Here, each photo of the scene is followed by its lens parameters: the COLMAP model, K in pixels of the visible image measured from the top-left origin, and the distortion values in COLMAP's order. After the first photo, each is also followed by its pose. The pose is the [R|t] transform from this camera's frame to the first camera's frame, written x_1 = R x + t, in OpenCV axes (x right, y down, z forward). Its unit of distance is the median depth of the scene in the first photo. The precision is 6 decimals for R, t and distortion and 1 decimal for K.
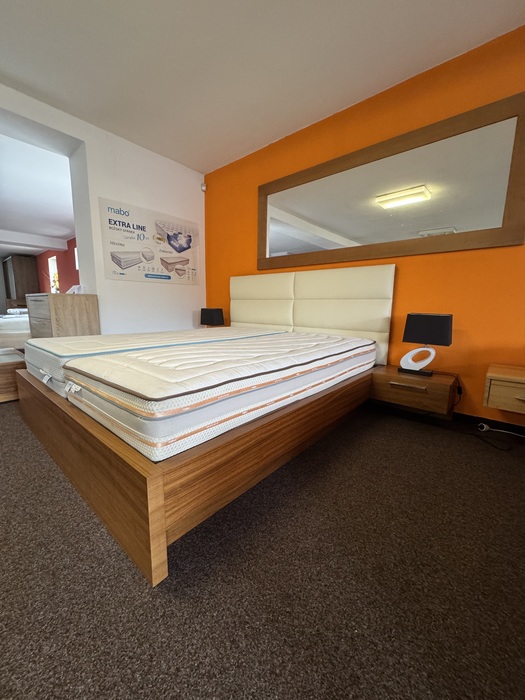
lens RADIAL K [[280.3, 0, 262.5], [0, 280.3, 350.0], [0, 0, 1]] dist [-0.001000, -0.000454]
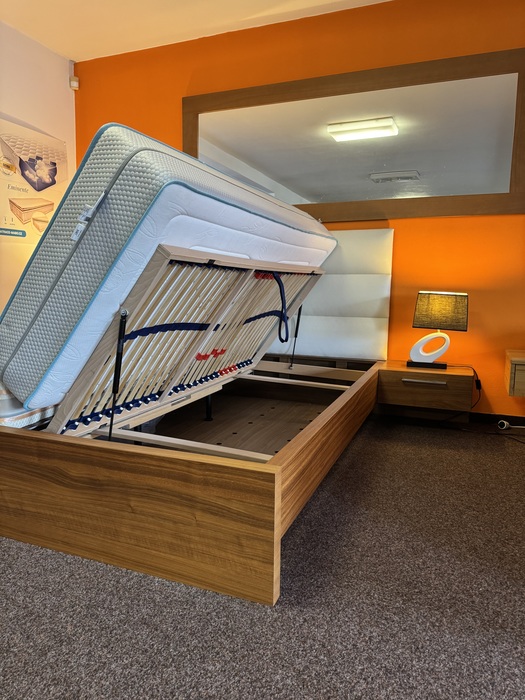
lens RADIAL K [[499.2, 0, 262.5], [0, 499.2, 350.0], [0, 0, 1]] dist [0.055586, -0.087957]
pose [[0.943949, -0.046006, 0.326871, -0.250190], [0.054153, 0.998407, -0.015862, 0.022534], [-0.325620, 0.032674, 0.944936, -0.135397]]
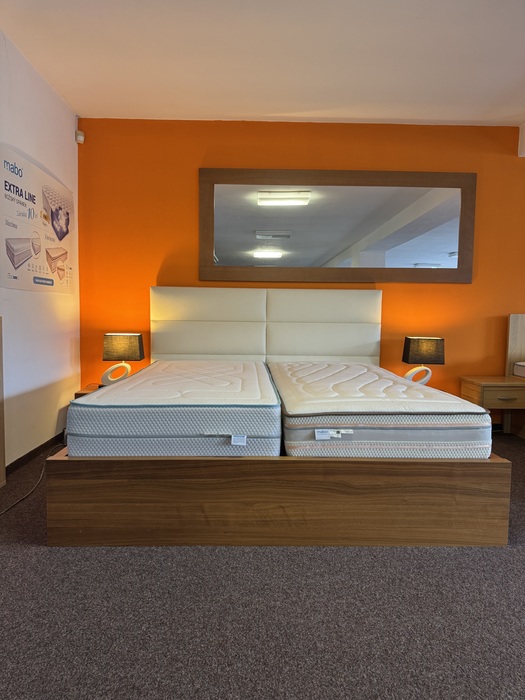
lens RADIAL K [[499.2, 0, 262.5], [0, 499.2, 350.0], [0, 0, 1]] dist [0.055586, -0.087957]
pose [[0.735271, -0.047328, 0.676119, -0.819480], [0.101906, 0.993939, -0.041247, -0.040007], [-0.670069, 0.099228, 0.735637, -0.035937]]
